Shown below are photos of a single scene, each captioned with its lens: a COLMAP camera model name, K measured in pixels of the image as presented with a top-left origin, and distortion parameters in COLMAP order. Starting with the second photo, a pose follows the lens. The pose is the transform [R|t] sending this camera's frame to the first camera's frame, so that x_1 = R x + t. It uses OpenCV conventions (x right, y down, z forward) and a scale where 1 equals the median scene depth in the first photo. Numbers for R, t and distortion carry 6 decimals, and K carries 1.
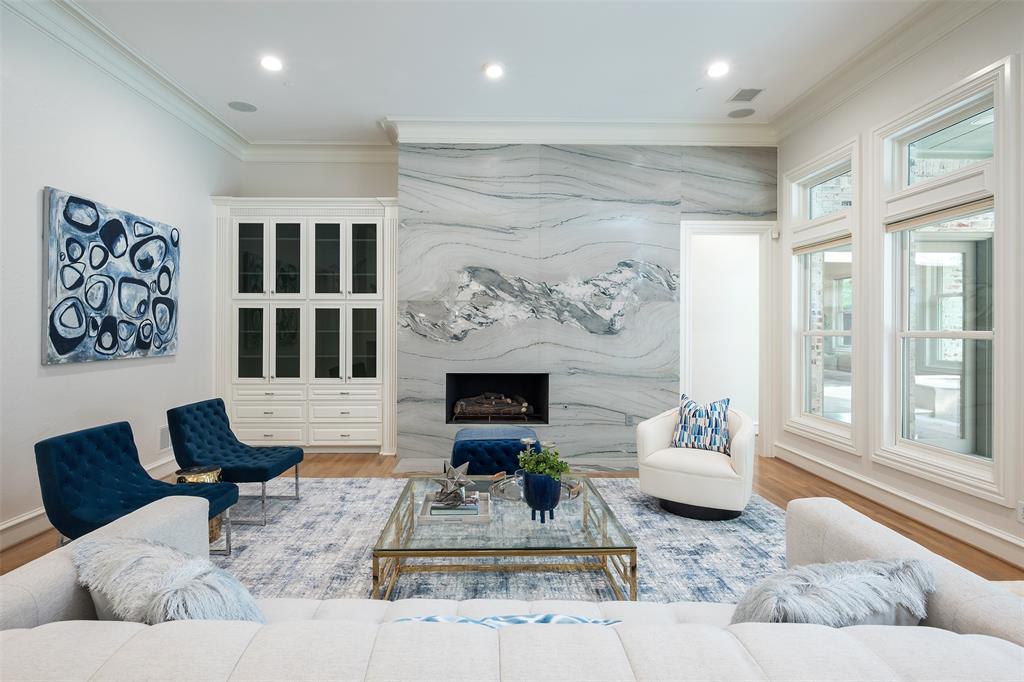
lens RADIAL K [[531.8, 0, 510.6], [0, 531.8, 332.5], [0, 0, 1]] dist [-0.002838, -0.000951]
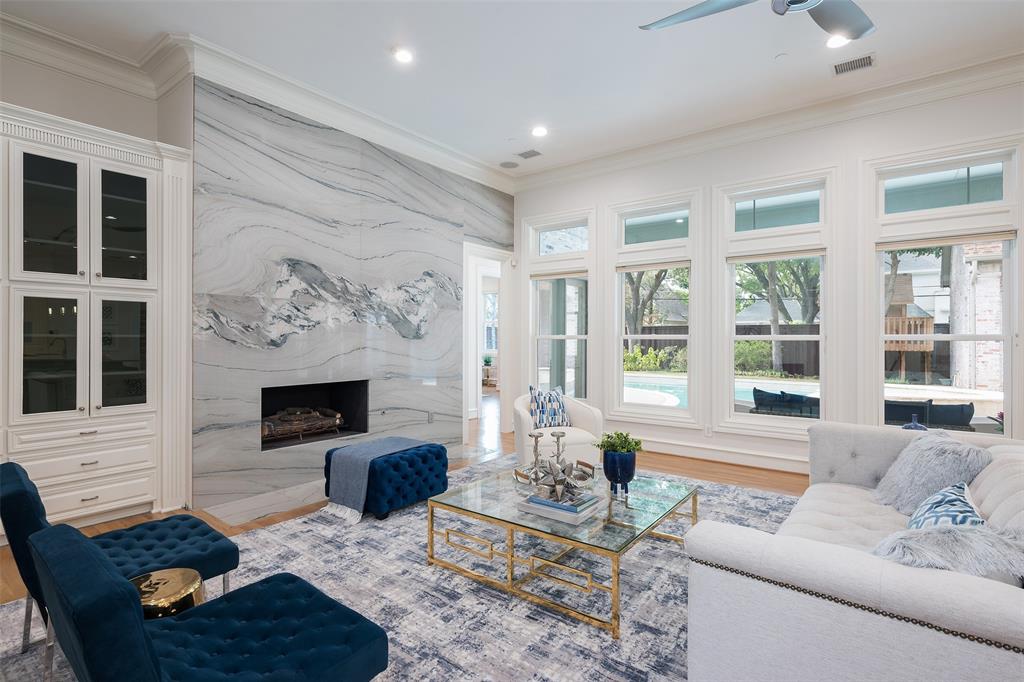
lens RADIAL K [[493.2, 0, 511.0], [0, 493.2, 341.0], [0, 0, 1]] dist [0.004339, -0.000046]
pose [[0.627866, -0.007363, 0.778287, -0.462415], [0.004871, 0.999973, 0.005530, 0.003472], [-0.778306, 0.000319, 0.627885, 0.239675]]
